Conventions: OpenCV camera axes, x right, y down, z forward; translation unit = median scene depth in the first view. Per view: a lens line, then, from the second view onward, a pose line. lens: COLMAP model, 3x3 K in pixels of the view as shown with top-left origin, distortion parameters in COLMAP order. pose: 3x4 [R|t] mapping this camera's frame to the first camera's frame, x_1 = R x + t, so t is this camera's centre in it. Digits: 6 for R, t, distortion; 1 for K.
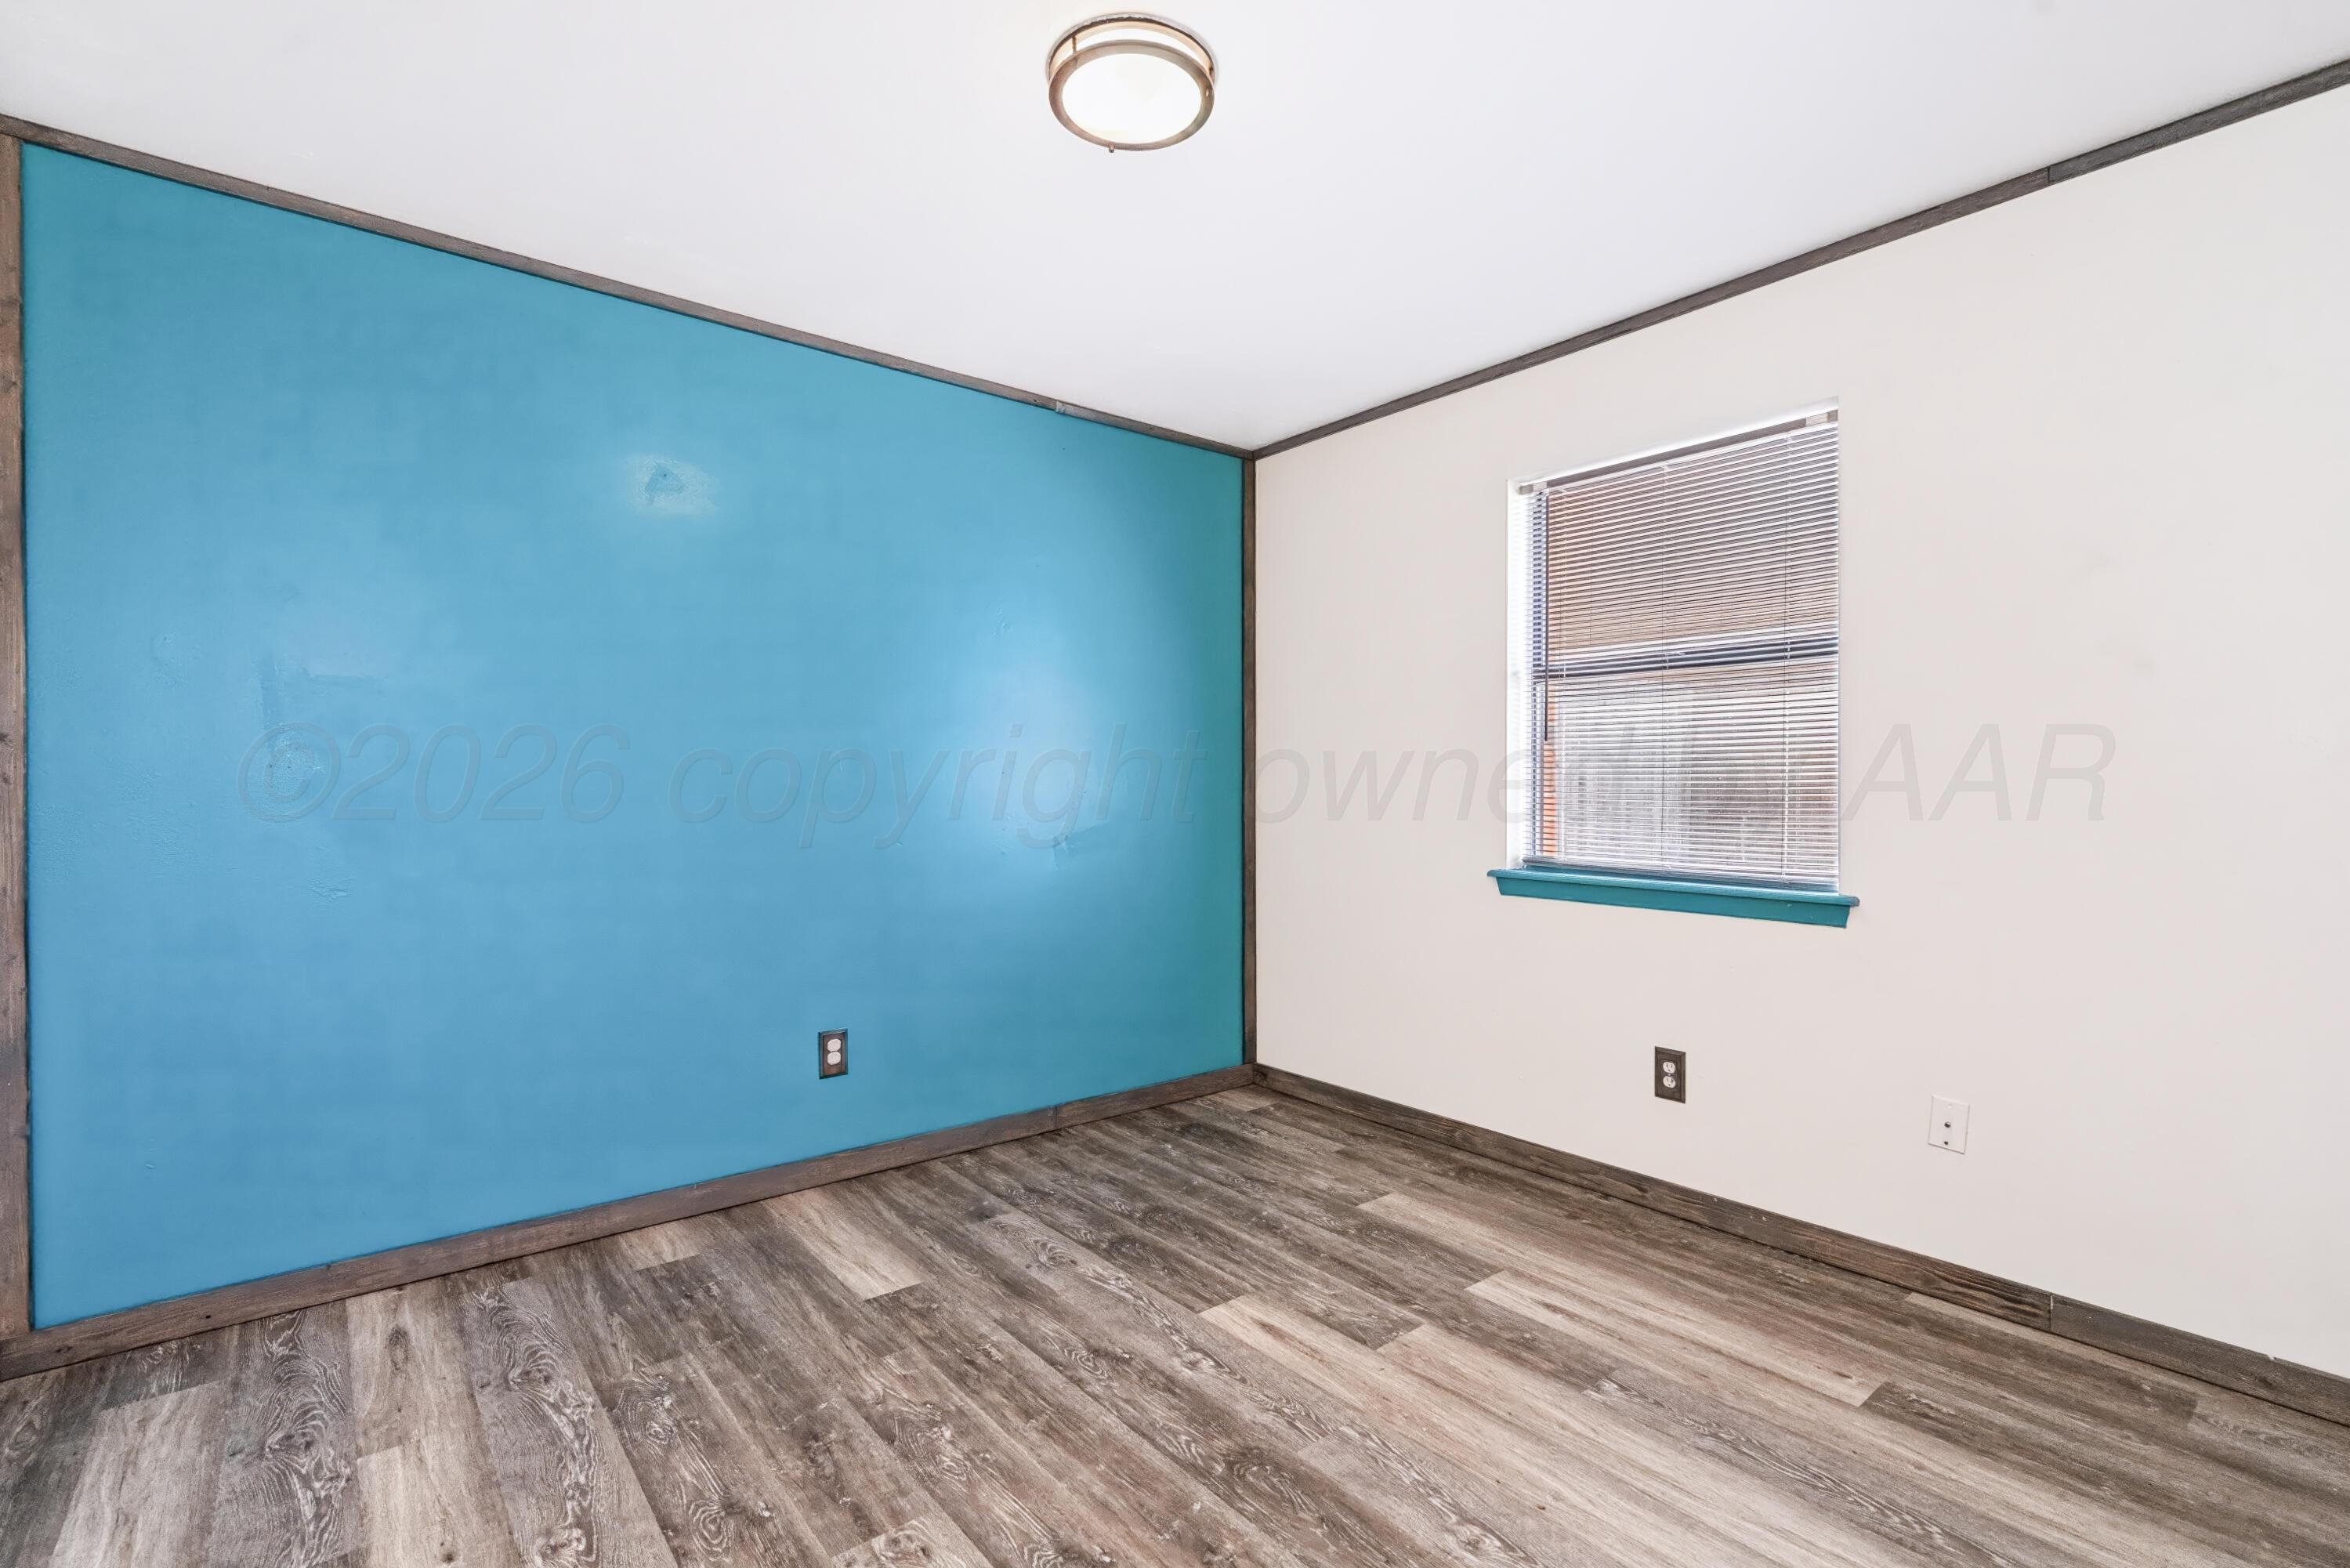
lens RADIAL K [[1071.2, 0, 1174.4], [0, 1071.2, 785.9], [0, 0, 1]] dist [-0.007628, 0.003633]
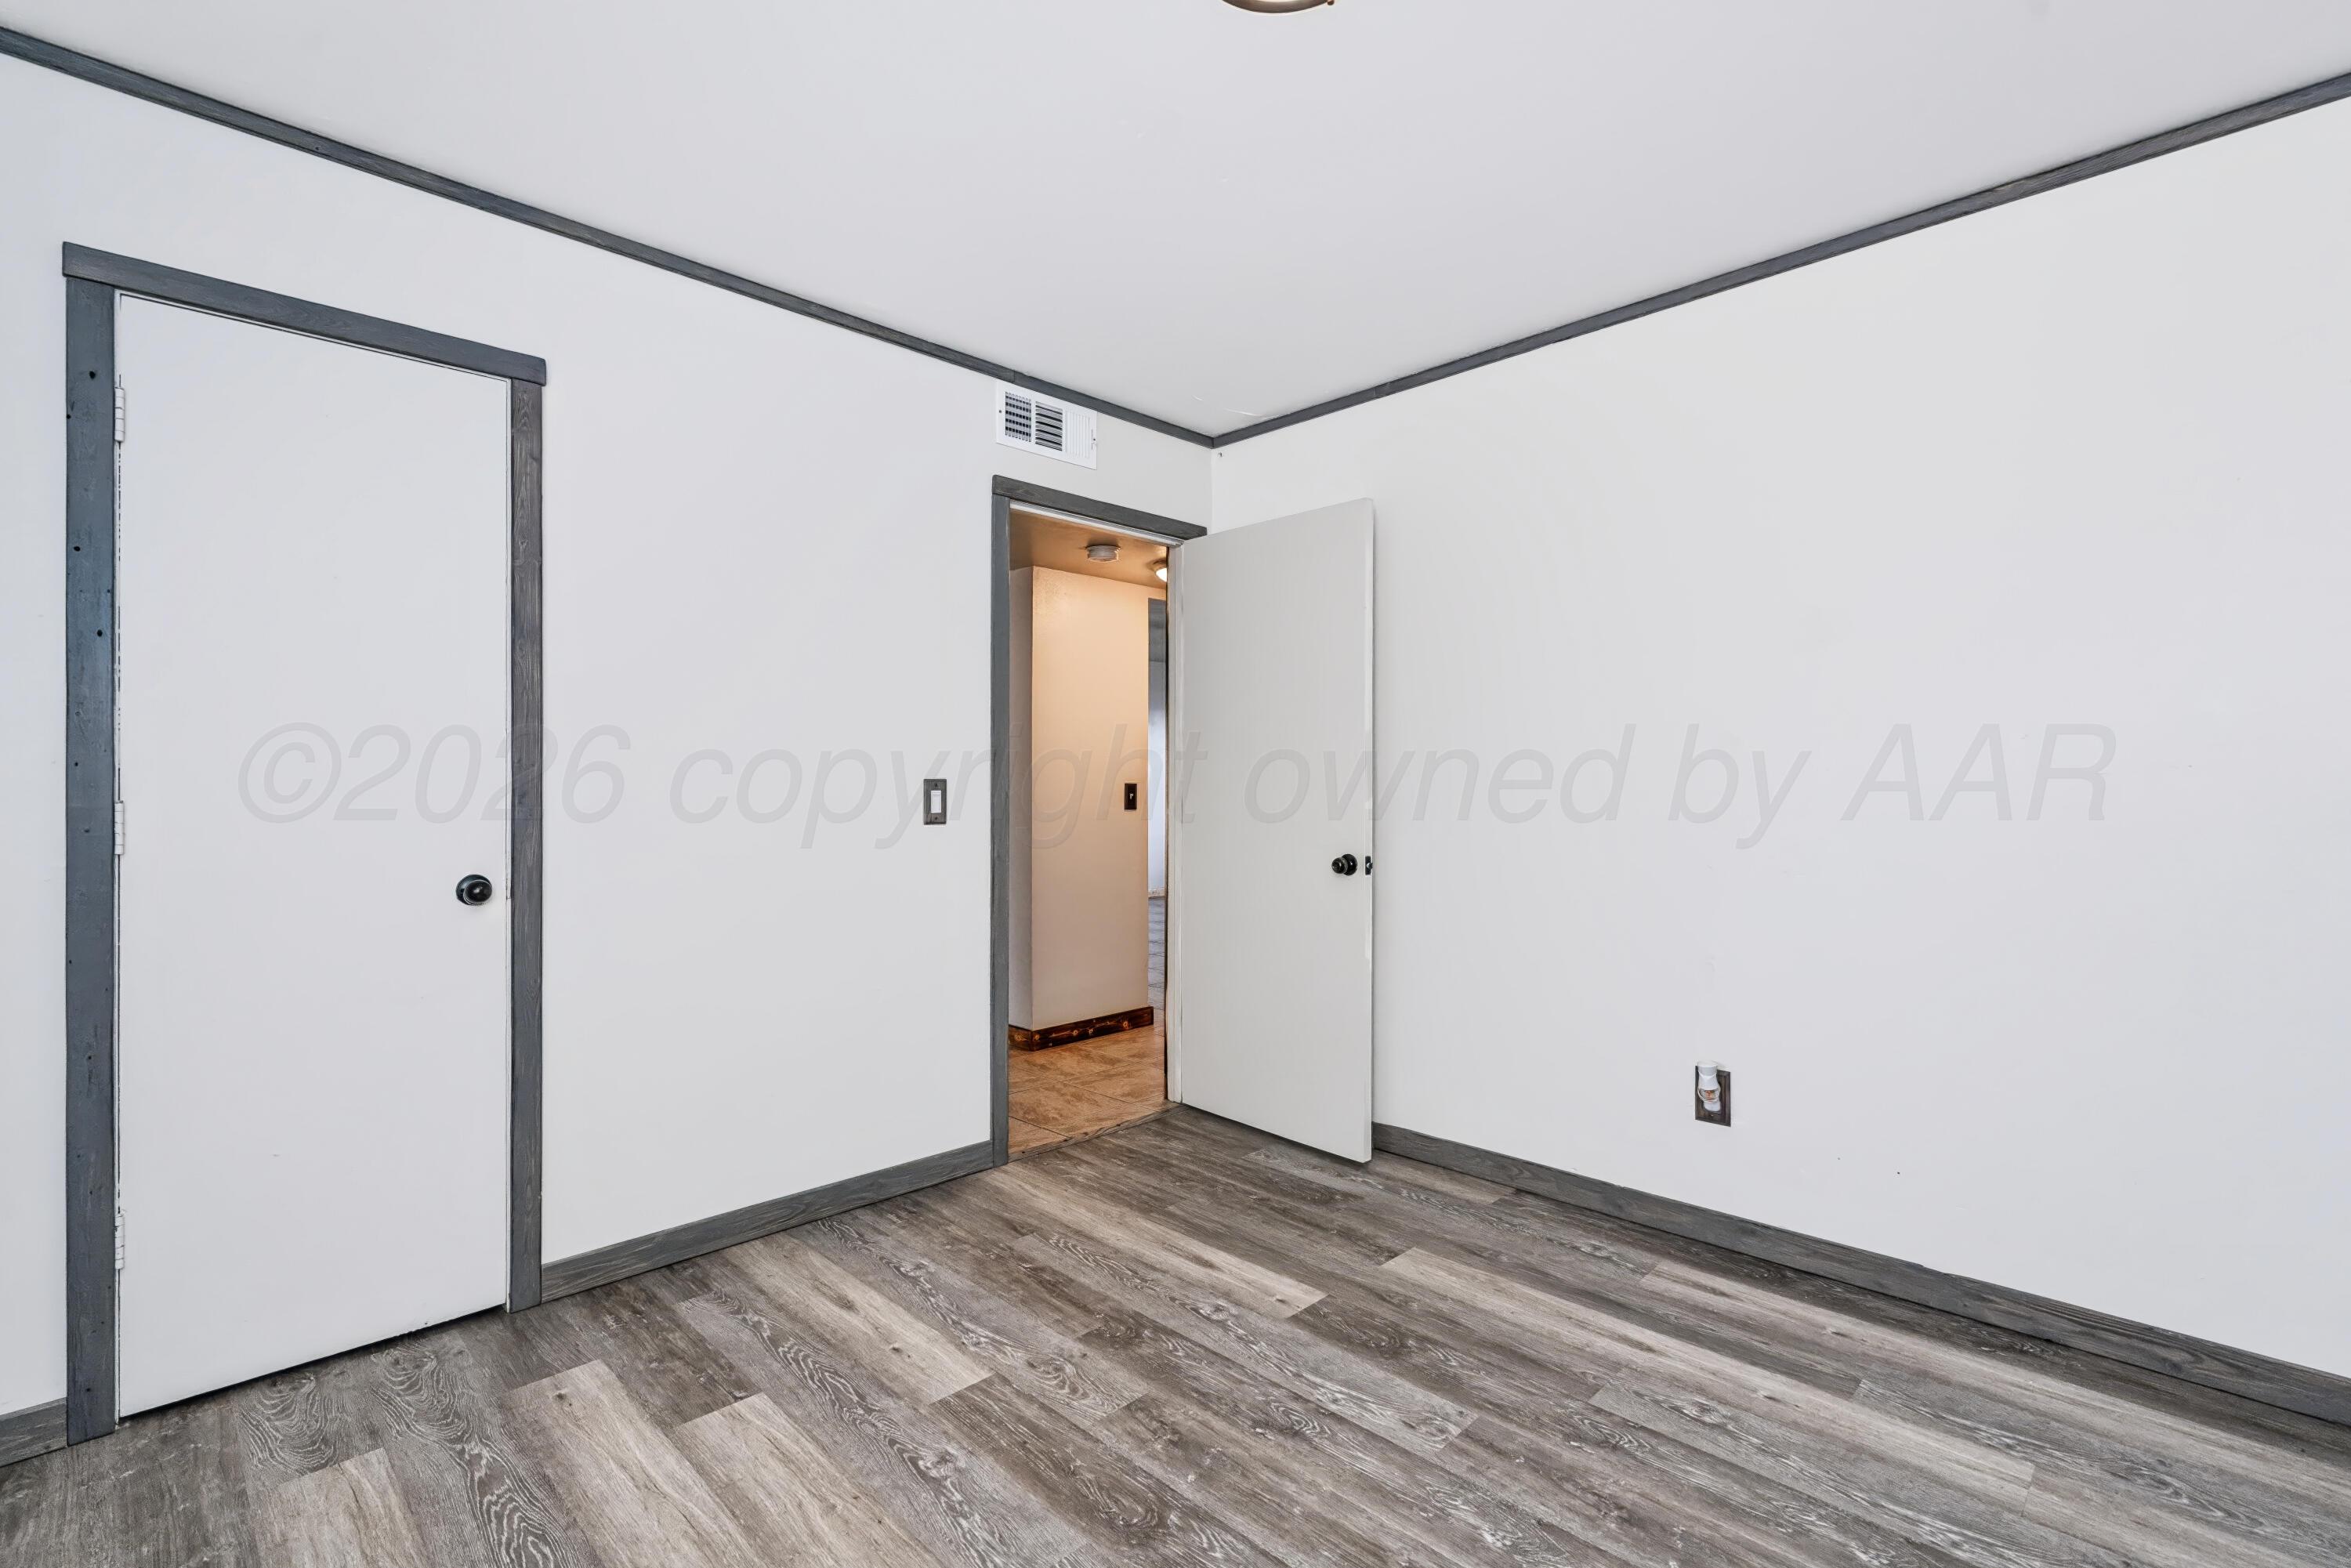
lens RADIAL K [[1071.6, 0, 1176.0], [0, 1071.6, 784.9], [0, 0, 1]] dist [-0.007628, 0.003633]
pose [[-0.994564, 0.000189, -0.104125, 0.141901], [0.000212, 1.000000, -0.000203, -0.004166], [0.104125, -0.000223, -0.994564, 2.000167]]
